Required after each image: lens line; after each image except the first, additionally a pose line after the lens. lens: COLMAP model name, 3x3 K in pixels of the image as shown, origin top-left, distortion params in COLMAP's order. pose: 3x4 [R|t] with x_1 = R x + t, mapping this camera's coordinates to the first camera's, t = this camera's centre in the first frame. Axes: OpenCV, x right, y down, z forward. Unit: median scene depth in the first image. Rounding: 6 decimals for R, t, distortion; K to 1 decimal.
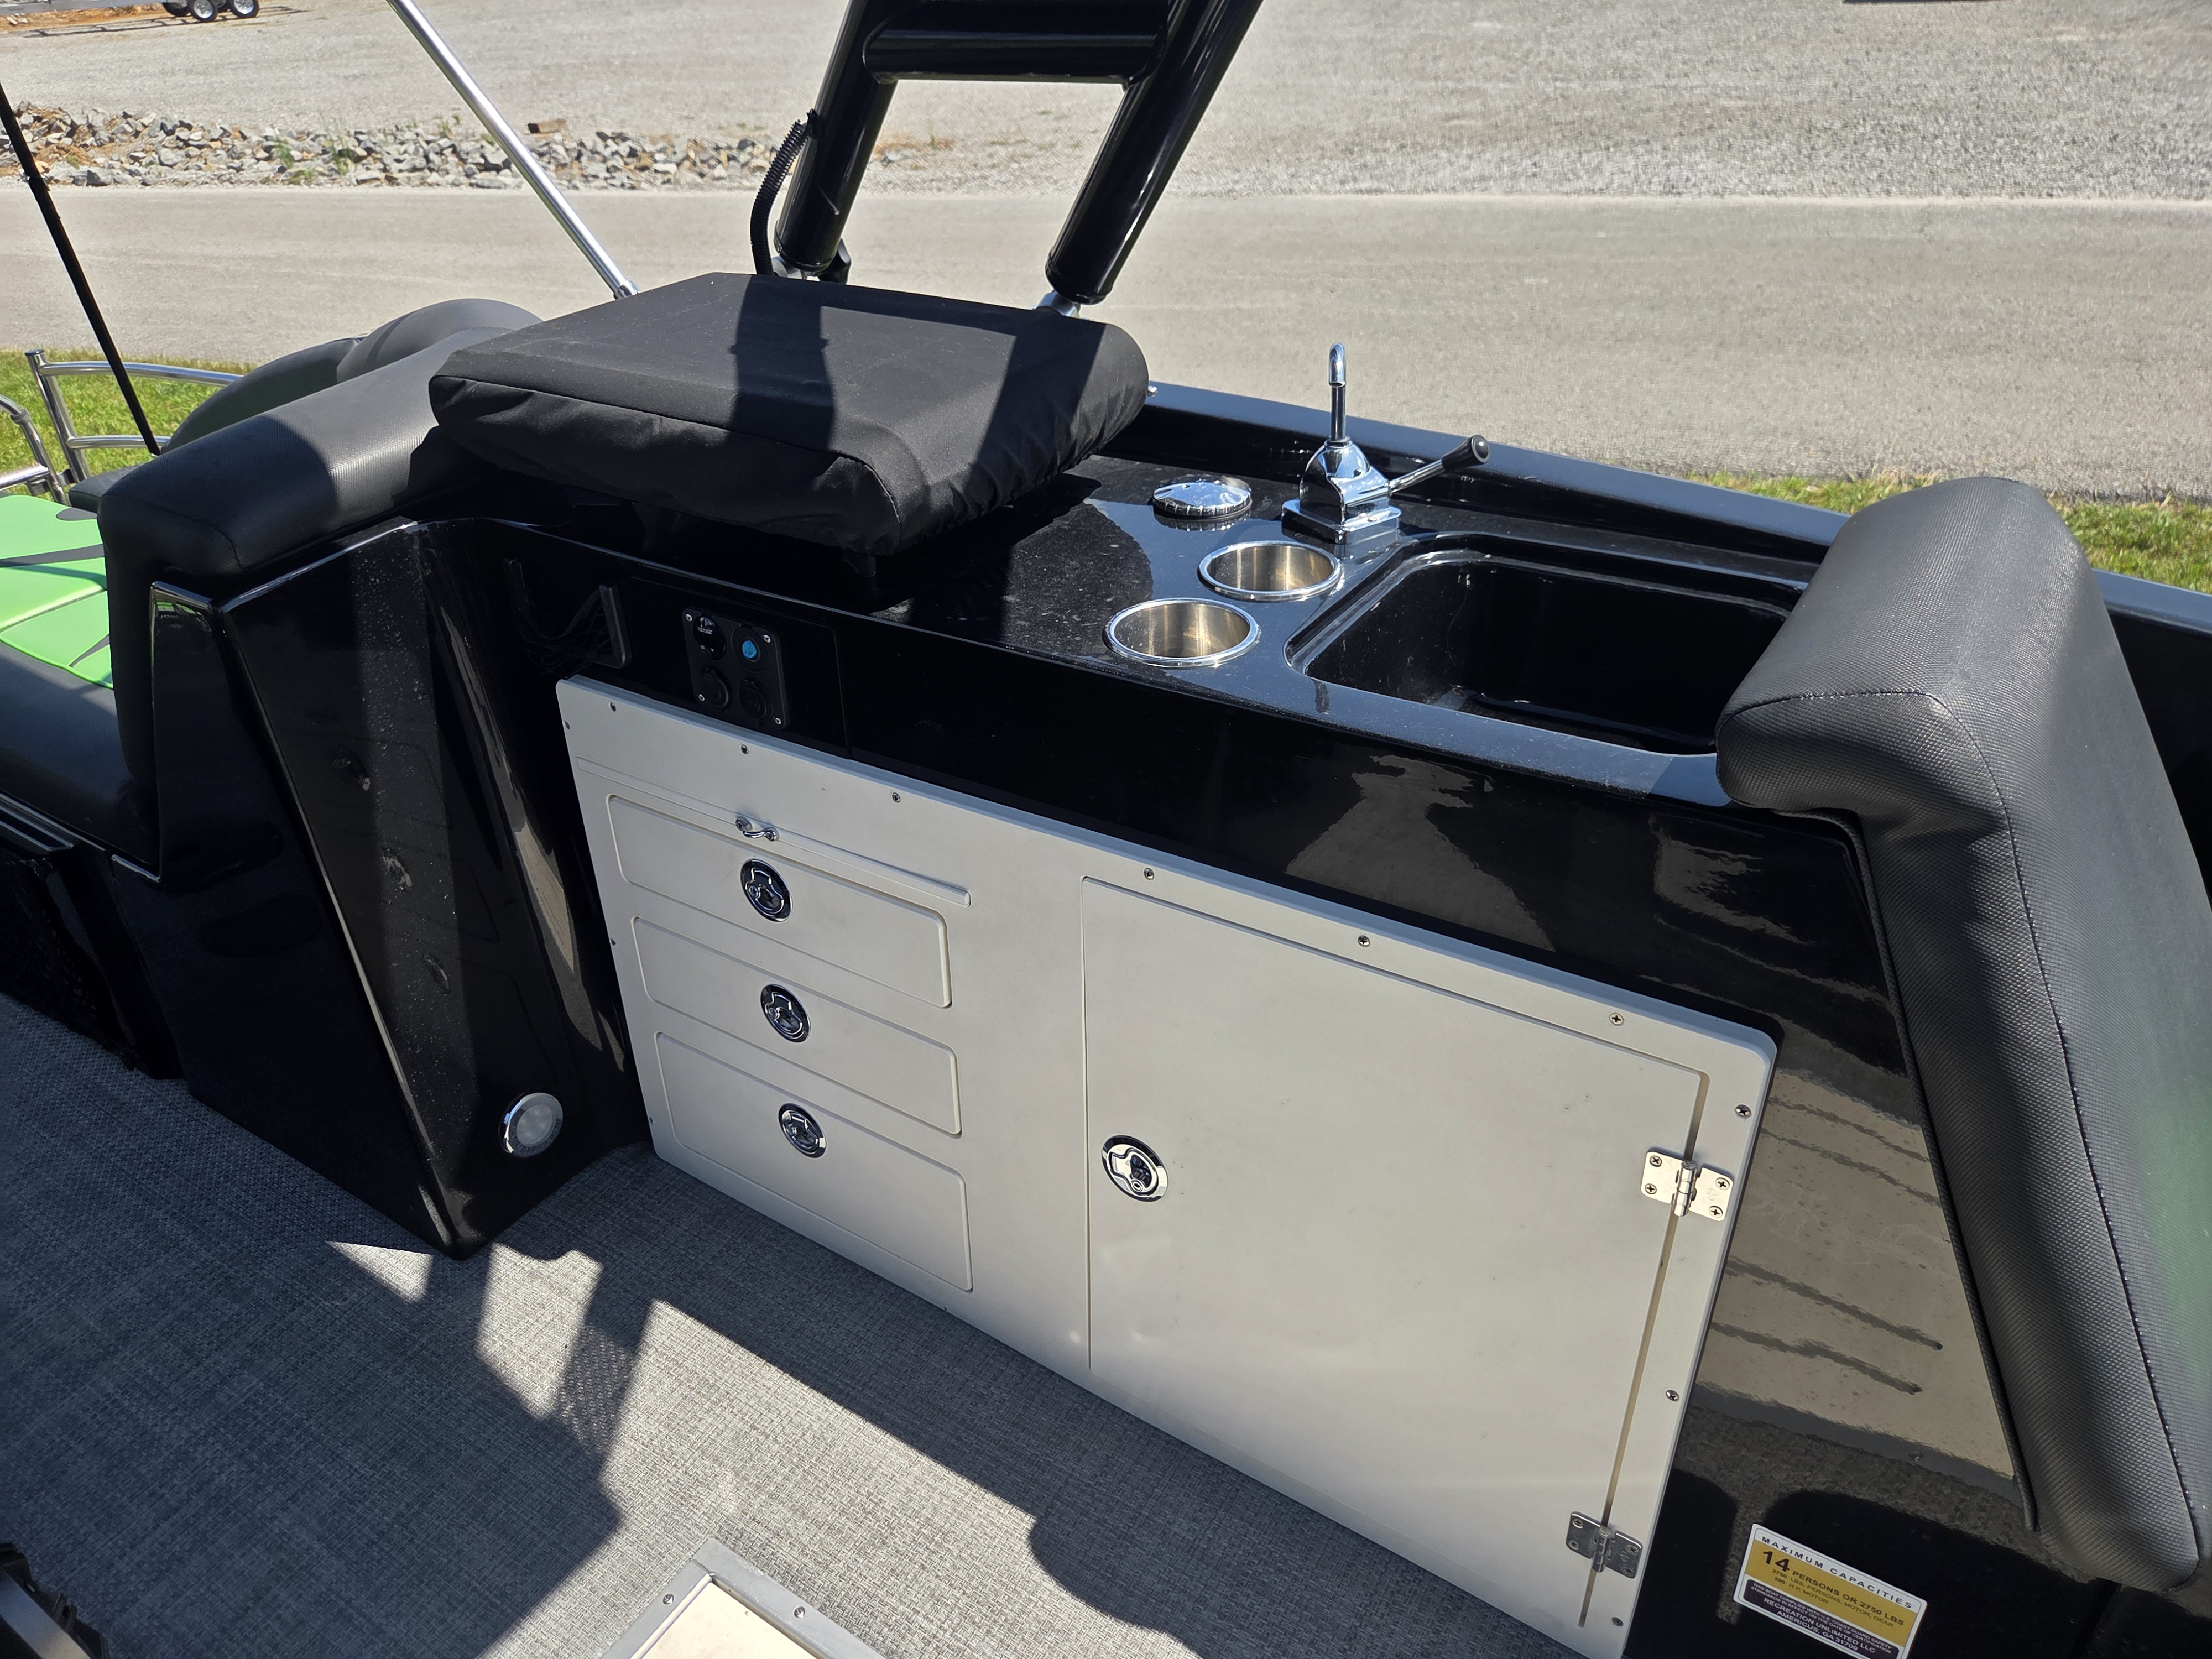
lens RADIAL K [[1508.1, 0, 1087.0], [0, 1508.1, 835.8], [0, 0, 1]] dist [0.071178, -0.064354]
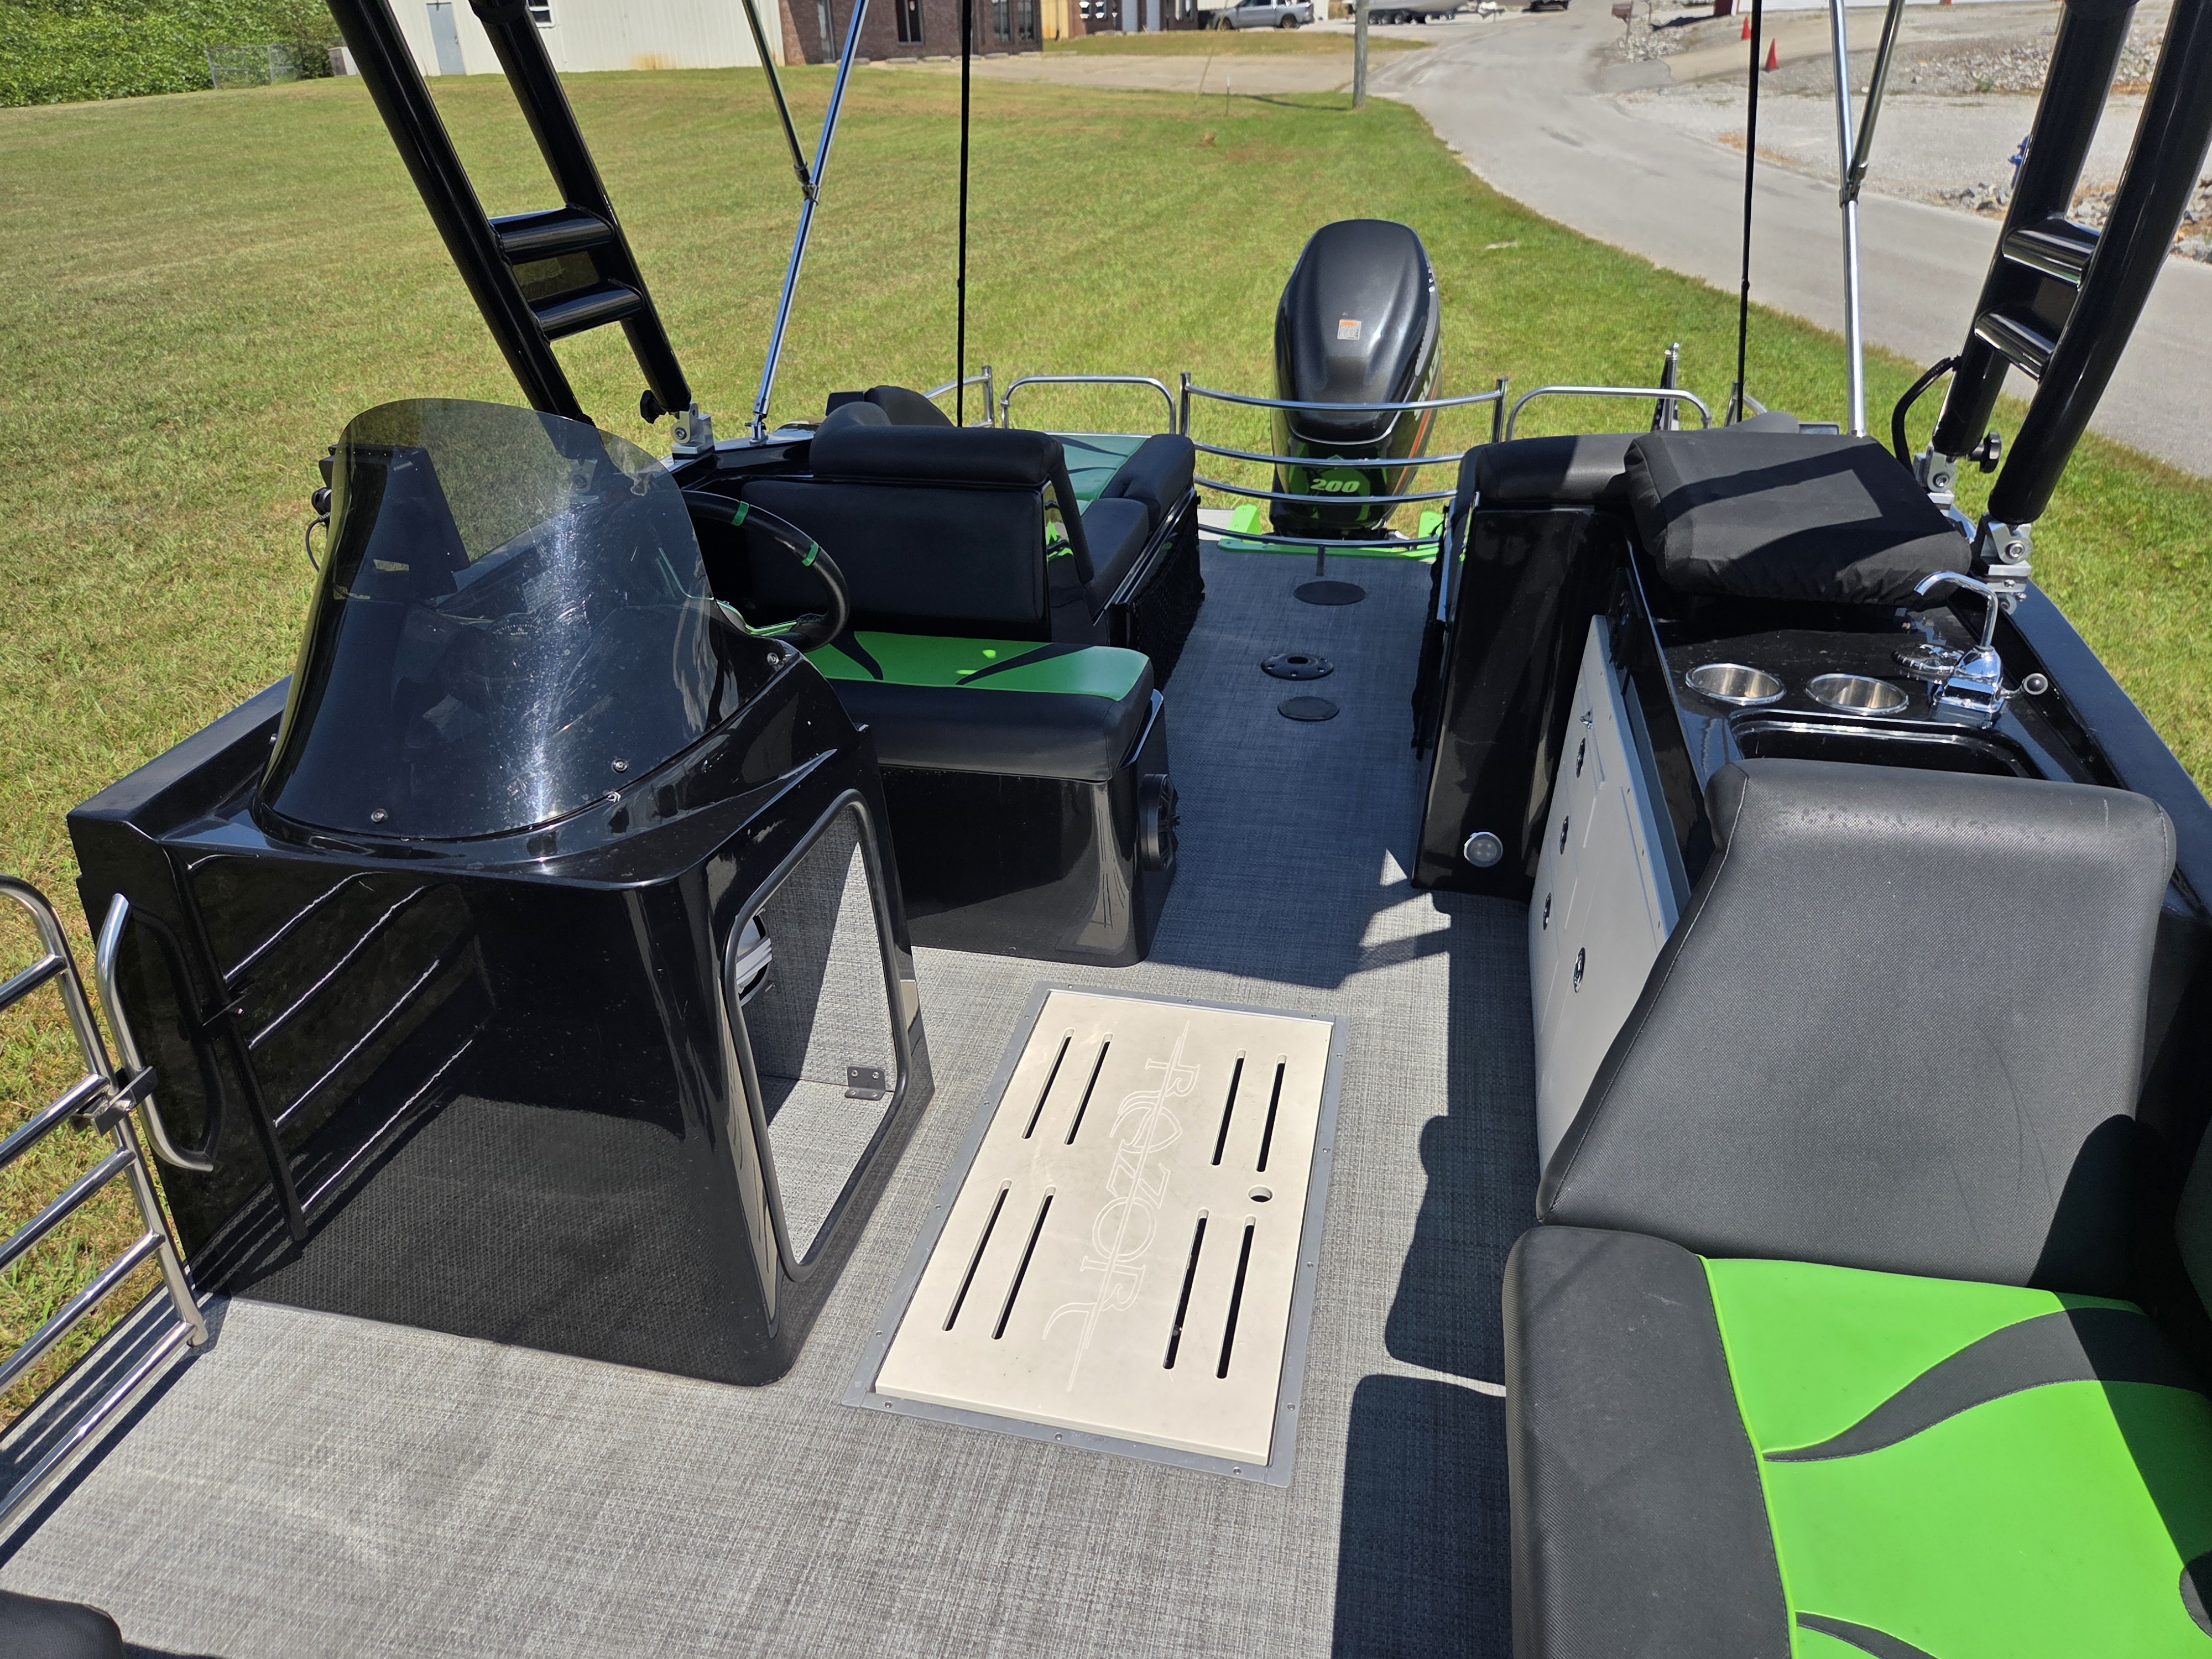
lens RADIAL K [[1515.1, 0, 1084.8], [0, 1515.1, 823.6], [0, 0, 1]] dist [0.063104, -0.058292]
pose [[0.361465, 0.477737, -0.800694, 0.856603], [-0.502347, 0.823245, 0.264414, -0.064620], [0.785487, 0.306650, 0.537564, -0.298660]]
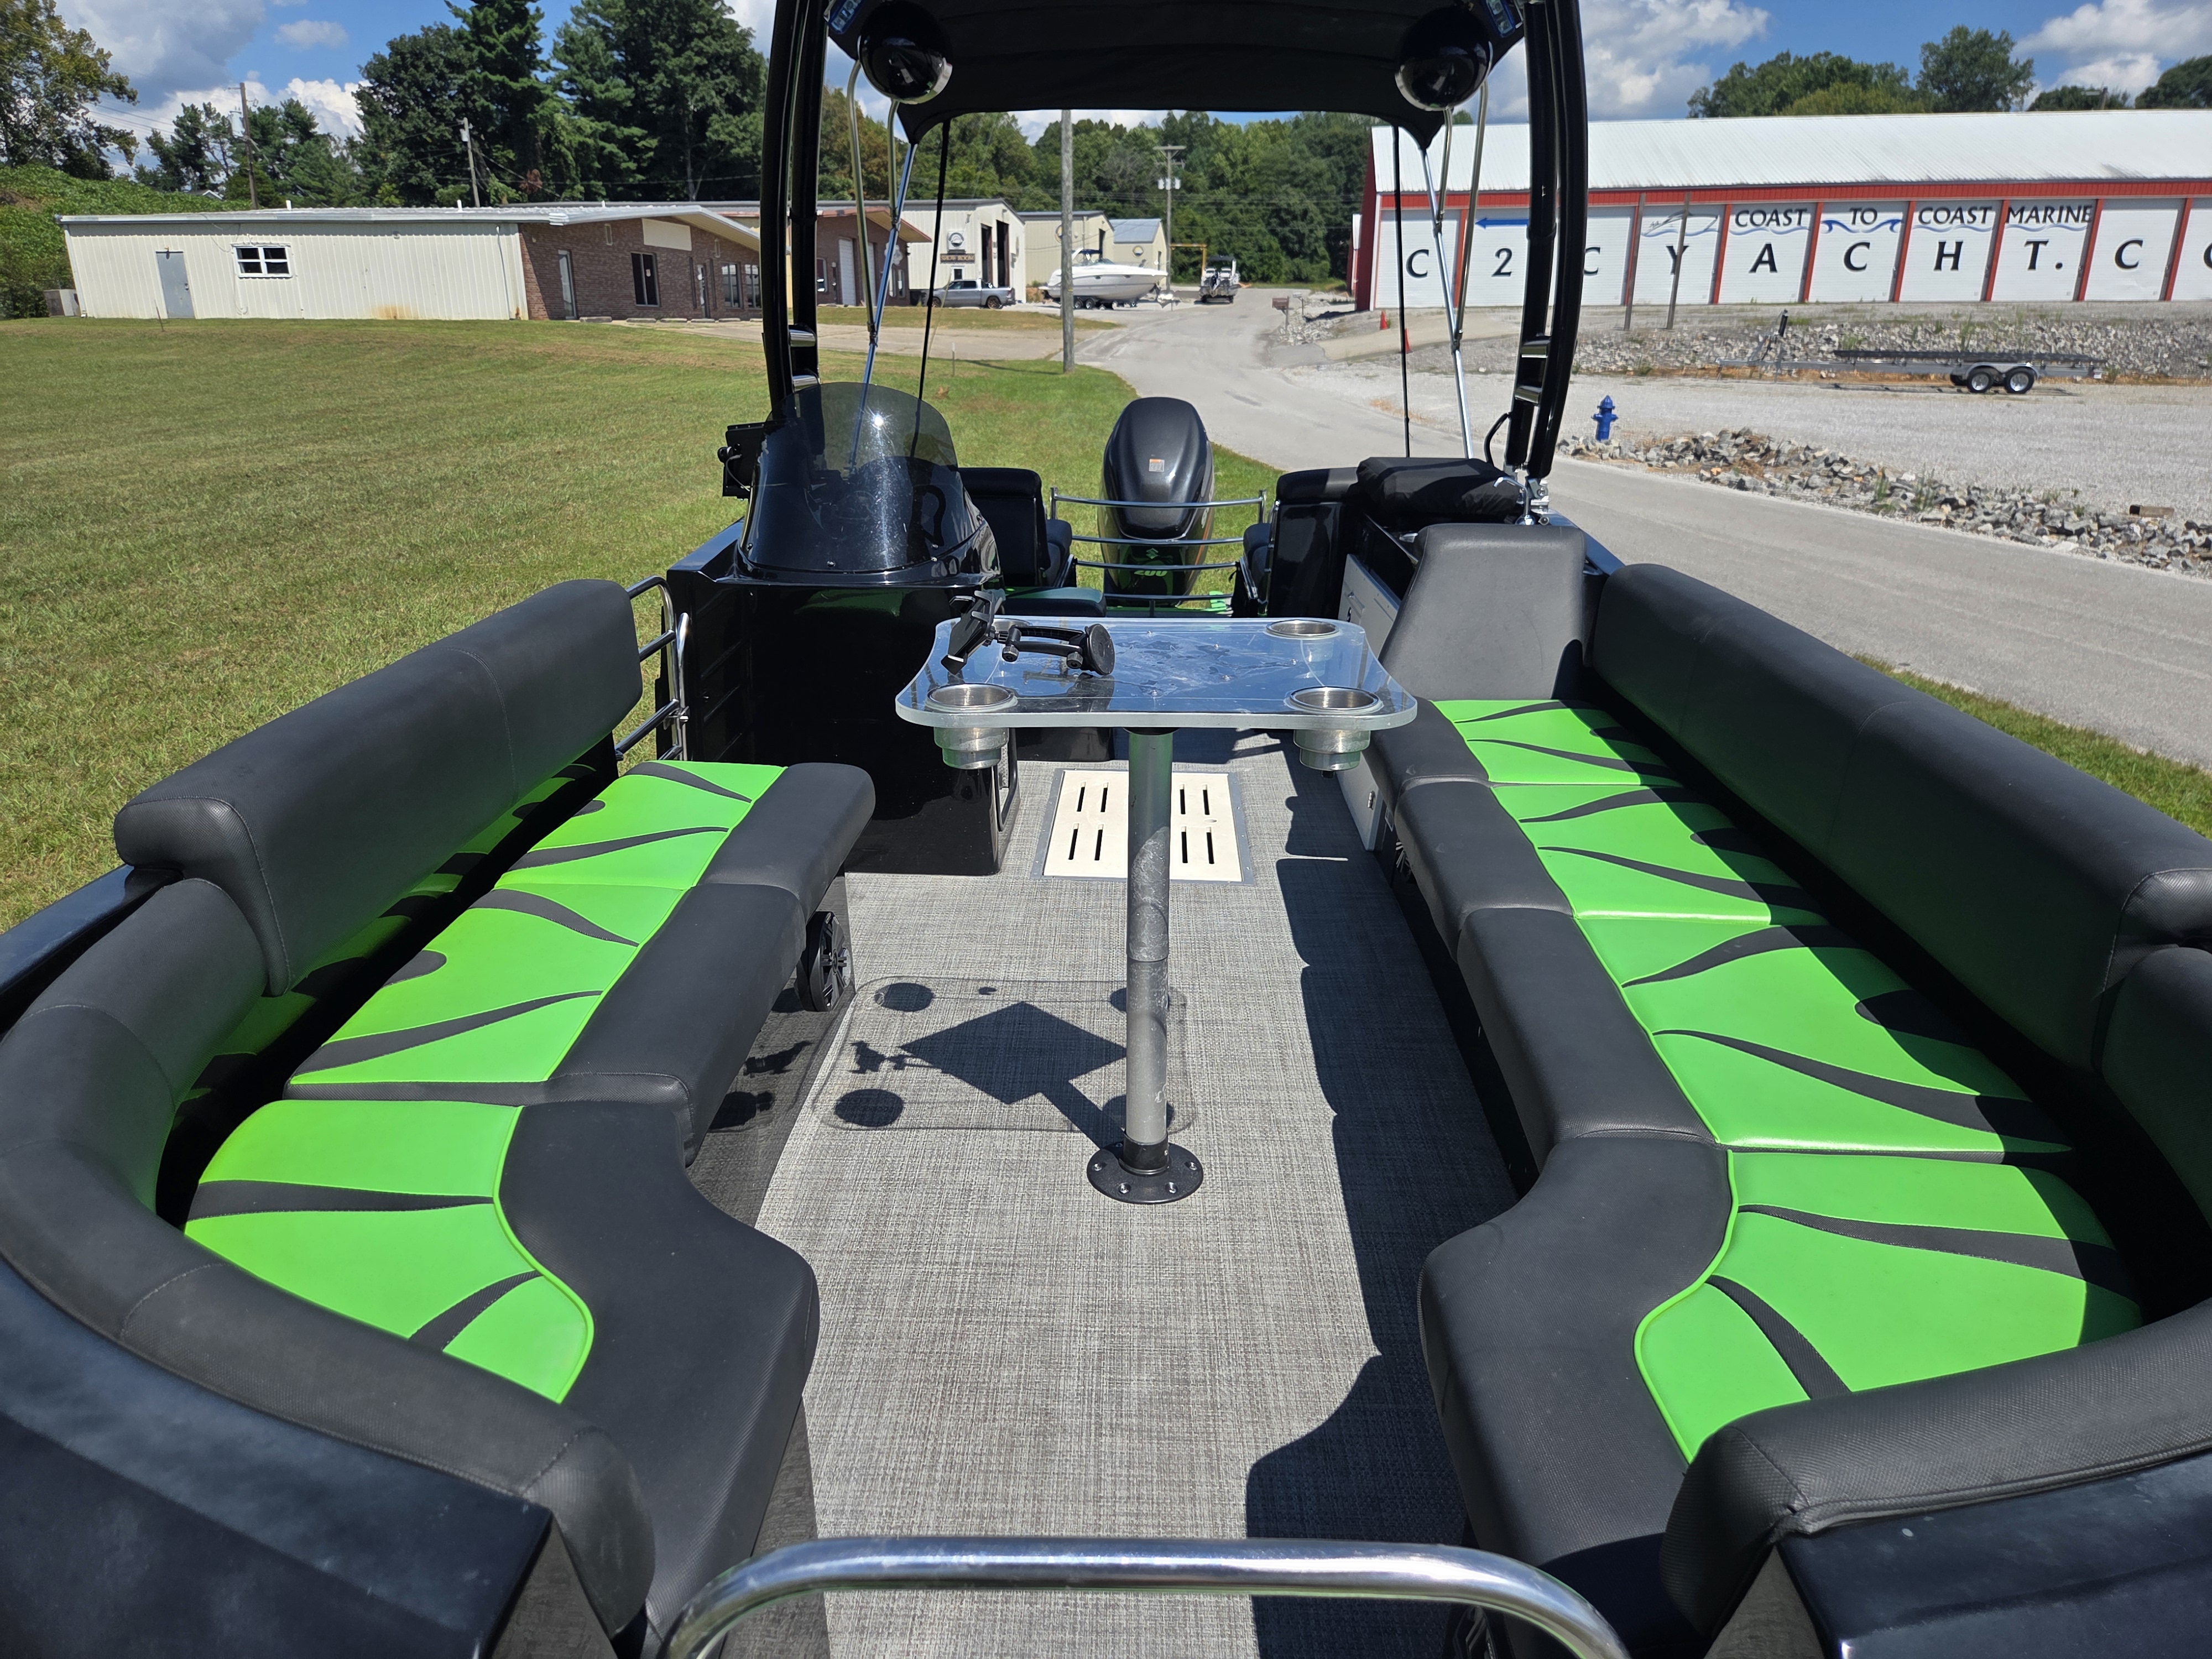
lens RADIAL K [[1508.1, 0, 1087.0], [0, 1508.1, 835.8], [0, 0, 1]] dist [0.071178, -0.064354]
pose [[0.522645, 0.343430, -0.780319, 1.865588], [-0.493787, 0.868067, 0.051319, 0.471636], [0.694994, 0.358489, 0.623272, -1.064580]]
